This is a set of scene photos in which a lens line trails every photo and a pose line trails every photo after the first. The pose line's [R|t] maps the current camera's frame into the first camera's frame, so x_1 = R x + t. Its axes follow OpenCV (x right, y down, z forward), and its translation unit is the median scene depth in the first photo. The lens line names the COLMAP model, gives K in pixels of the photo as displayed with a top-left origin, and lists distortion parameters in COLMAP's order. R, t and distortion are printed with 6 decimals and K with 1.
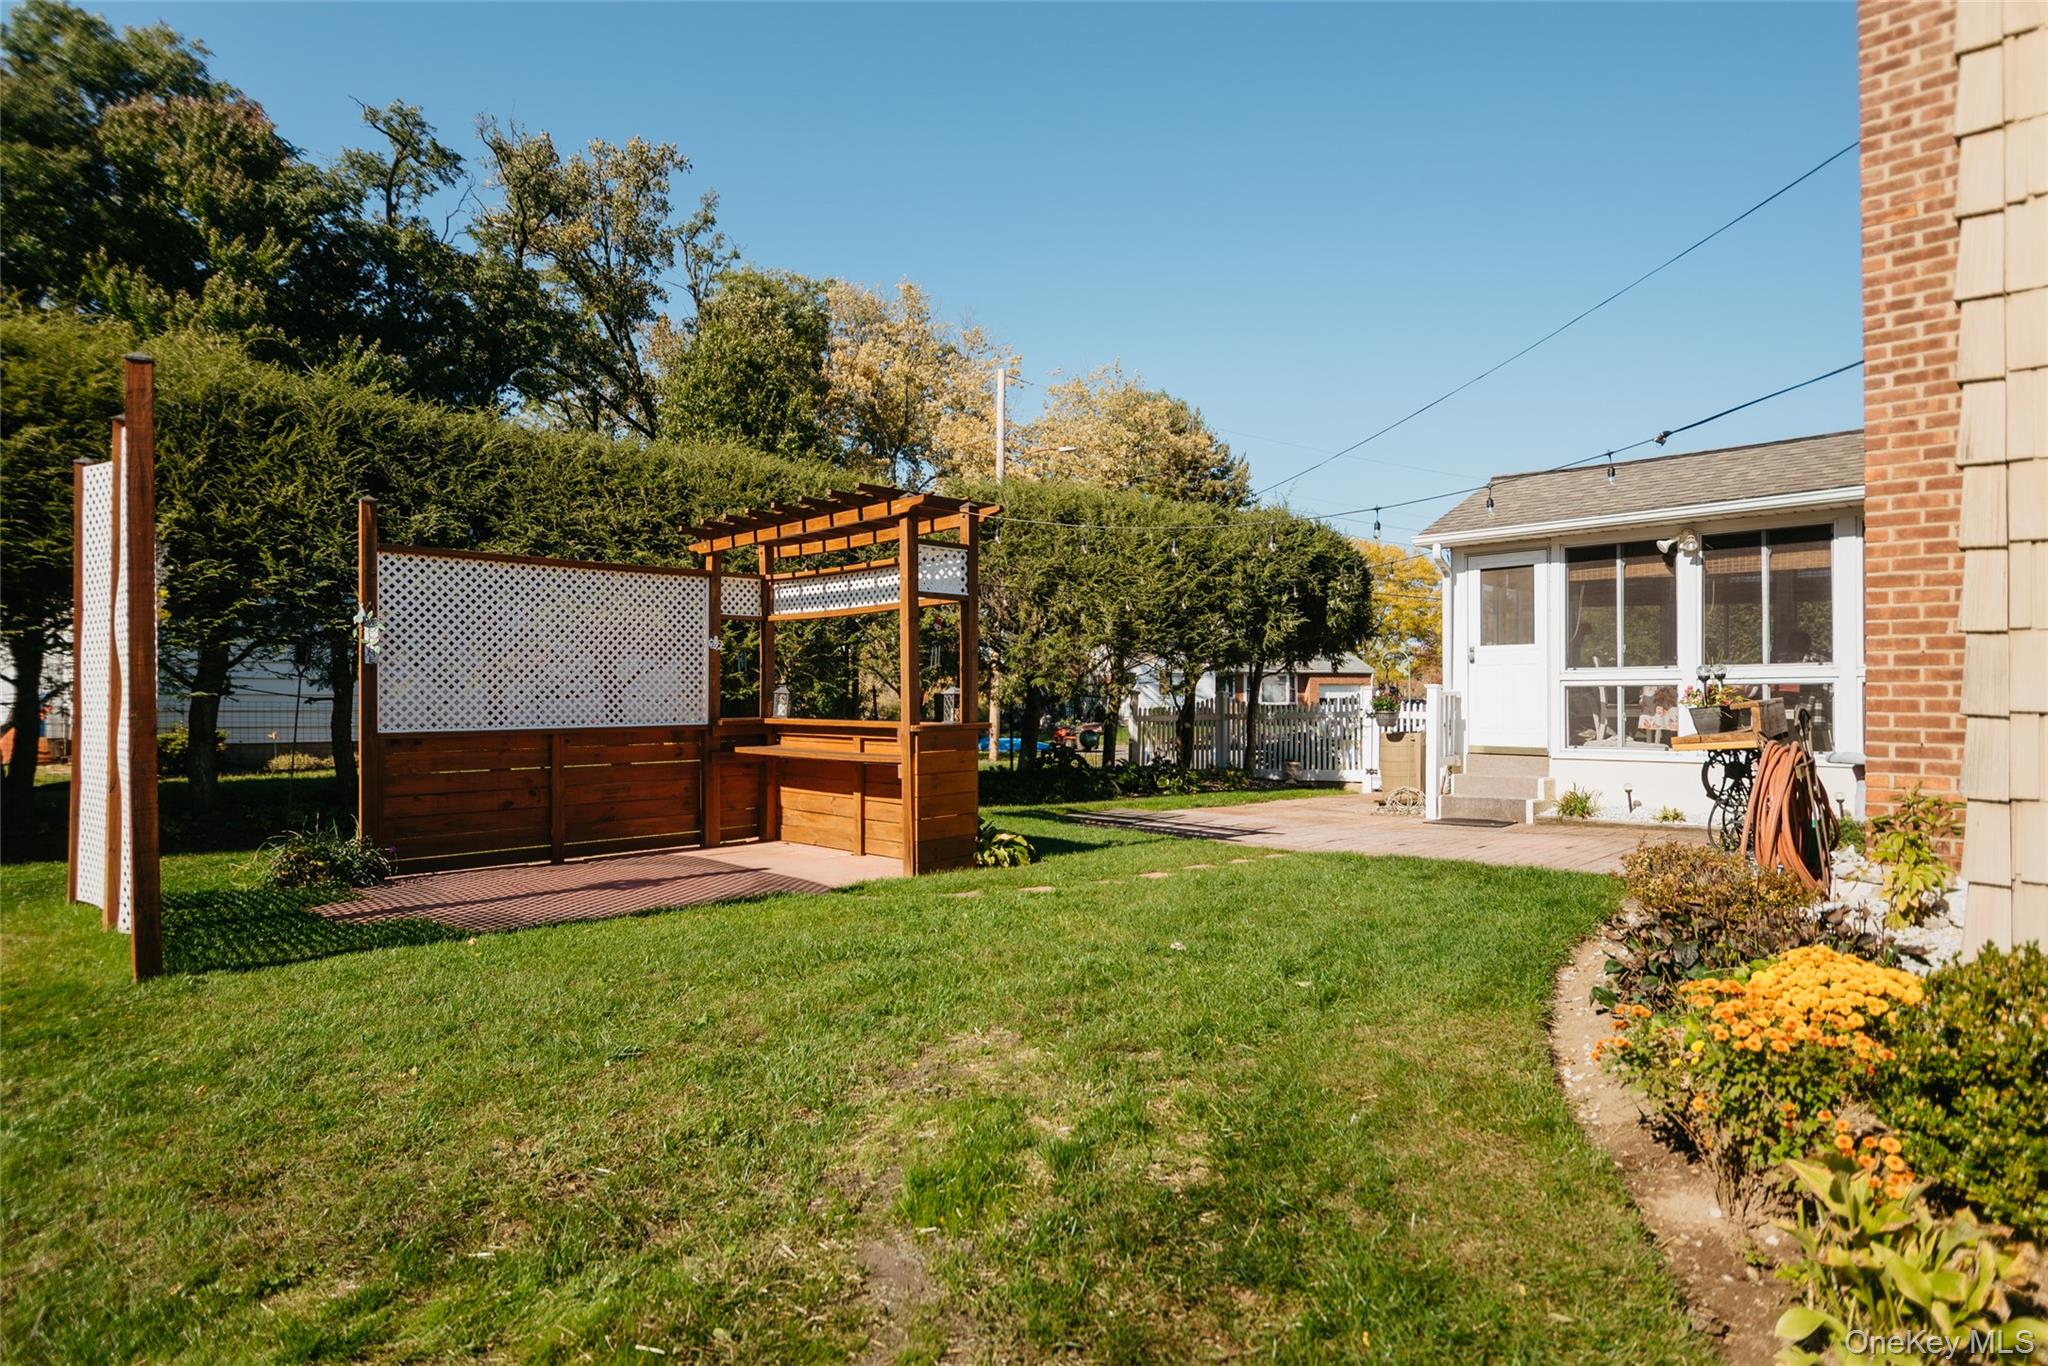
lens RADIAL K [[1115.8, 0, 1029.0], [0, 1115.8, 710.8], [0, 0, 1]] dist [-0.004427, -0.001693]
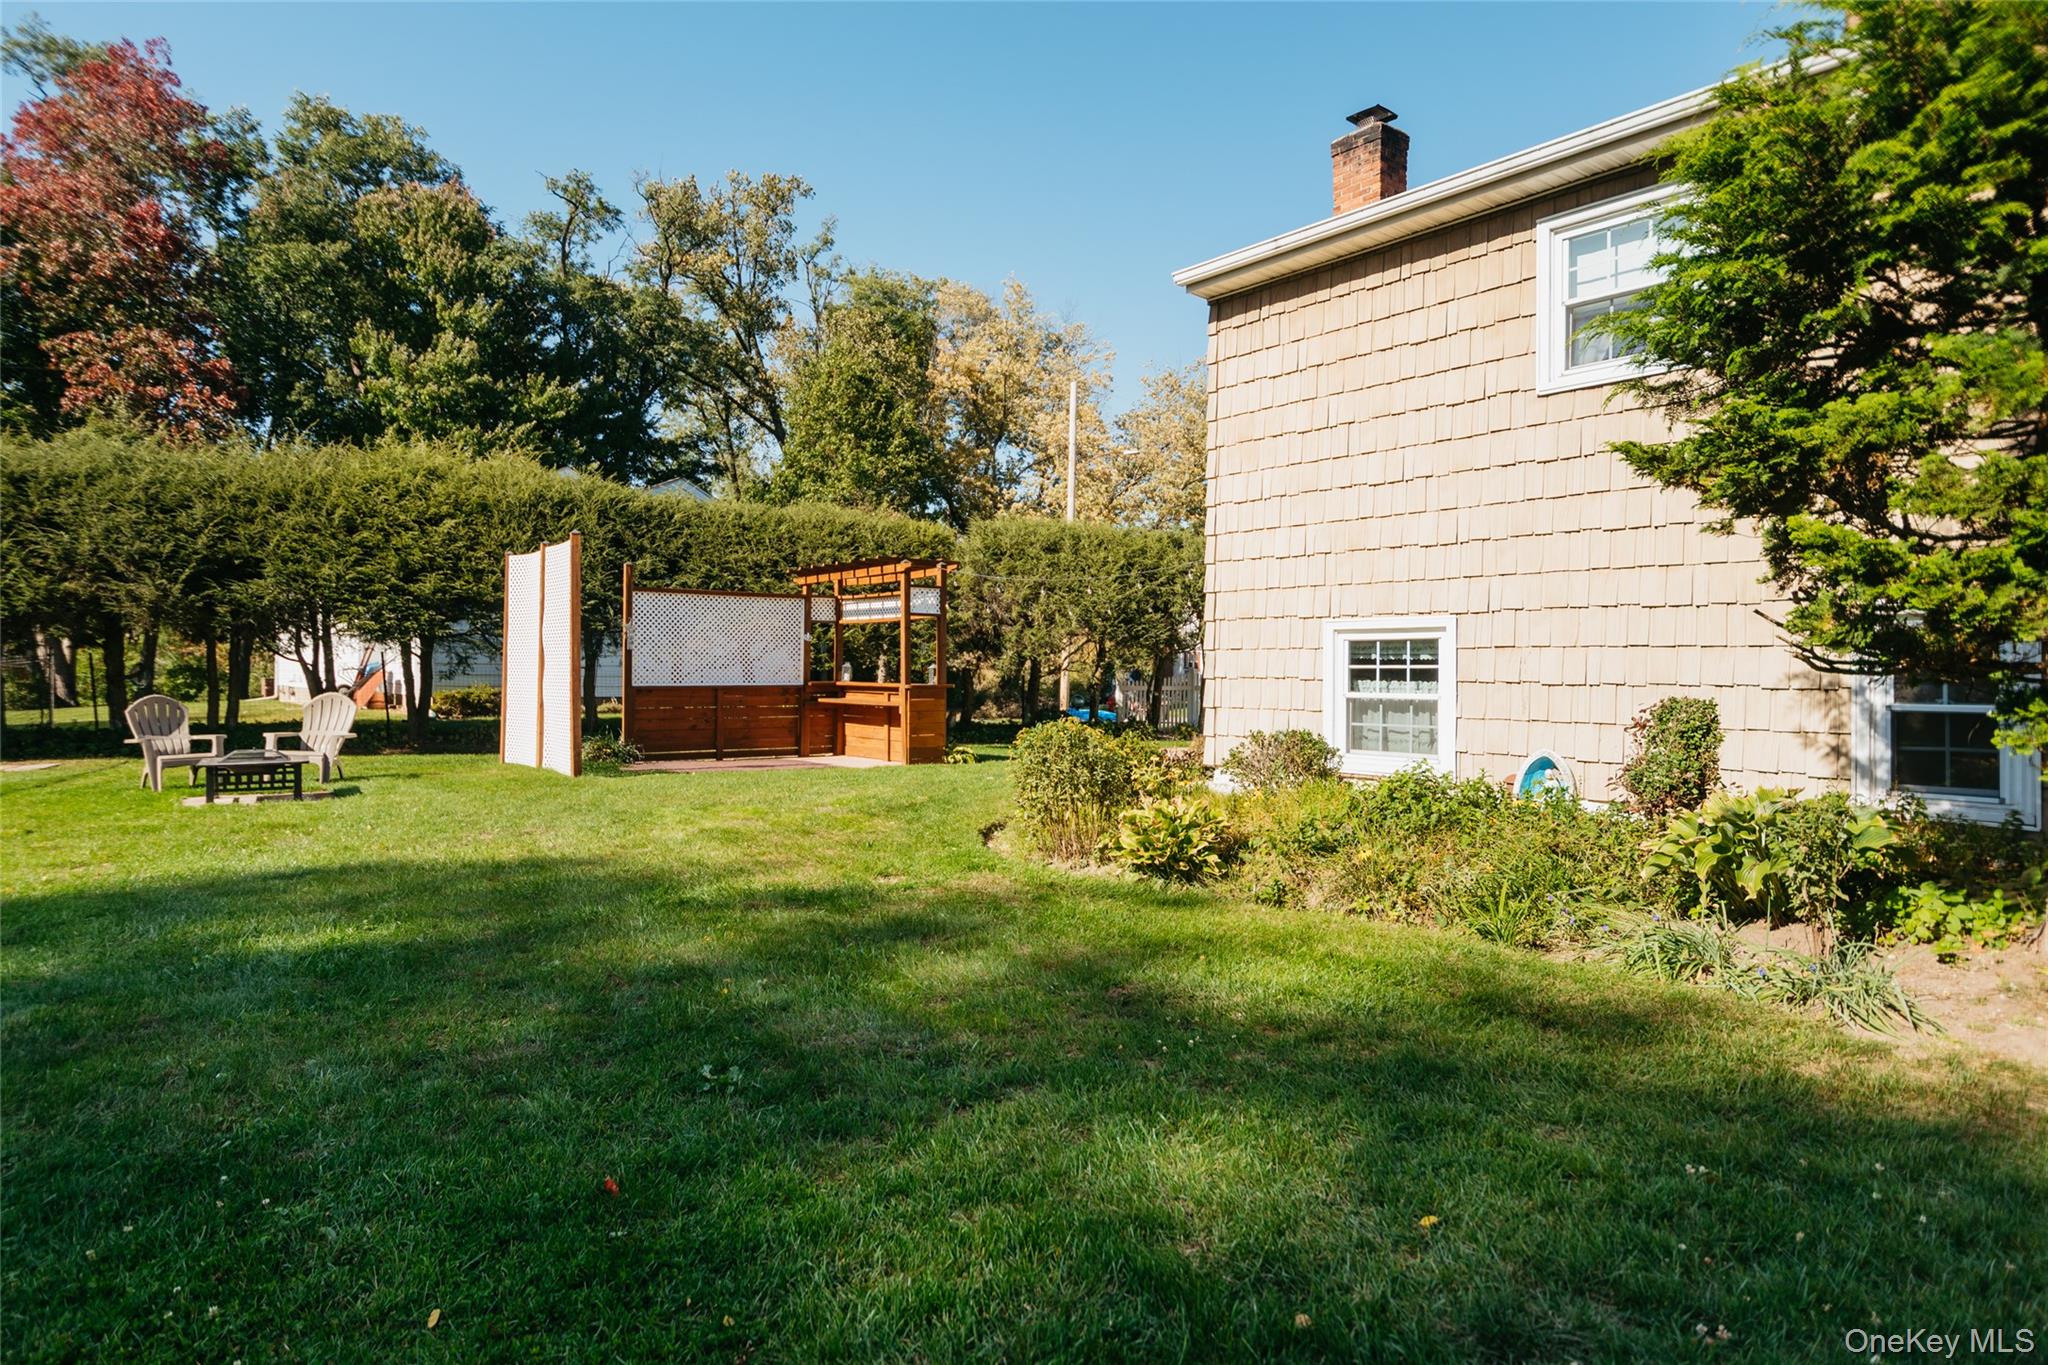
lens RADIAL K [[1179.6, 0, 1024.0], [0, 1179.6, 682.5], [0, 0, 1]] dist [-0.000759, 0.000004]
pose [[0.993089, 0.010624, -0.116885, 0.213115], [-0.011125, 0.999932, -0.003634, 0.009584], [0.116839, 0.004909, 0.993139, -0.619991]]
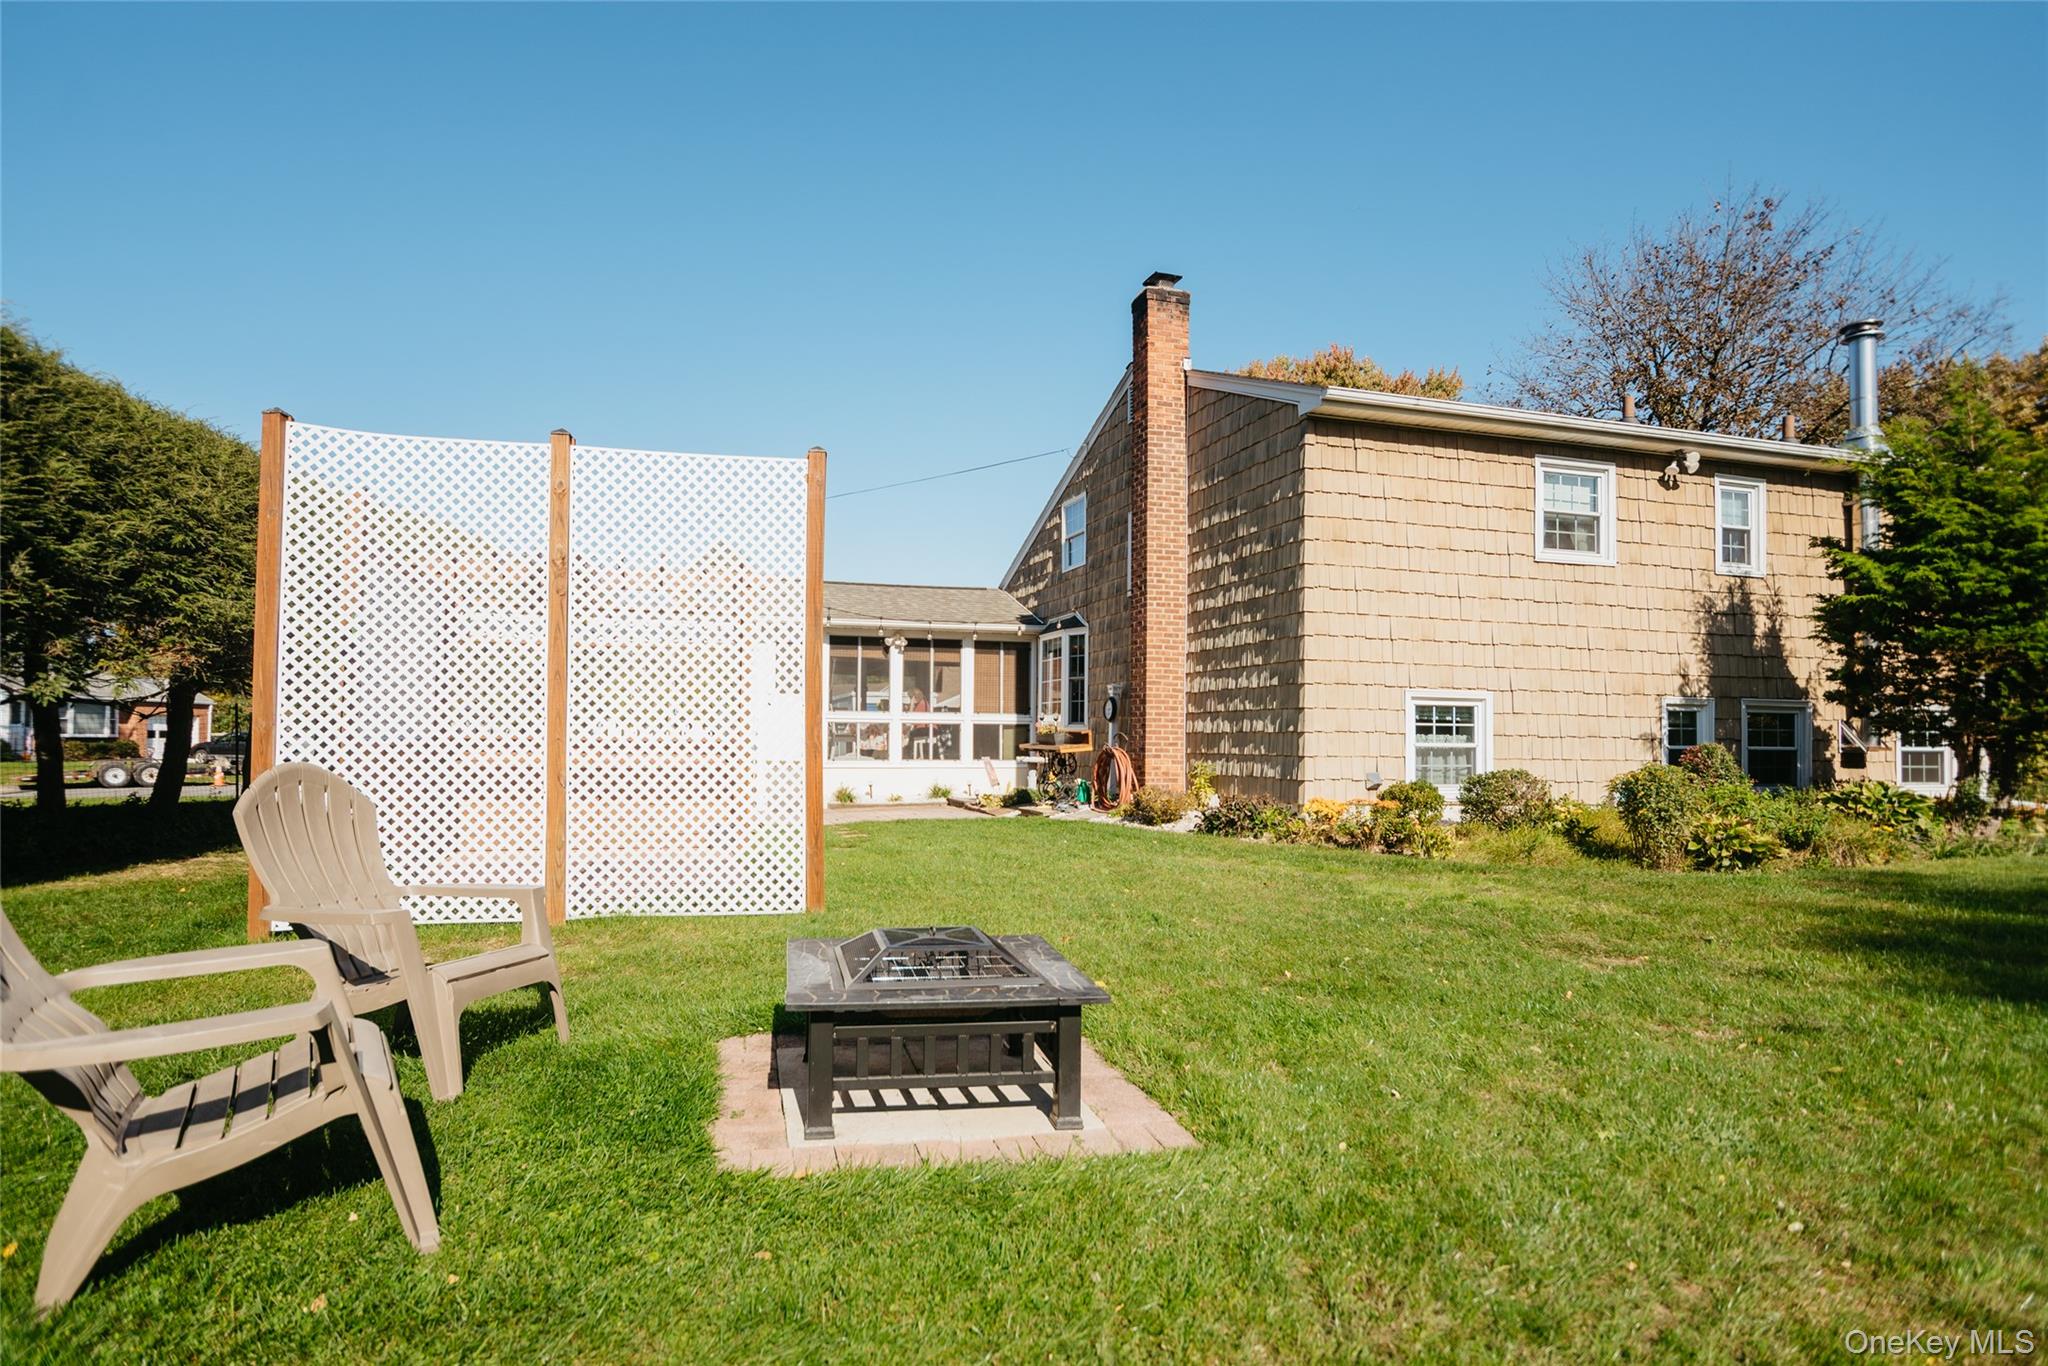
lens RADIAL K [[1057.6, 0, 962.6], [0, 1057.6, 720.8], [0, 0, 1]] dist [0.000552, -0.000915]
pose [[0.498213, 0.025625, 0.866676, -0.734704], [-0.001676, 0.999590, -0.028592, 0.019338], [-0.867053, 0.012792, 0.498051, 0.083986]]
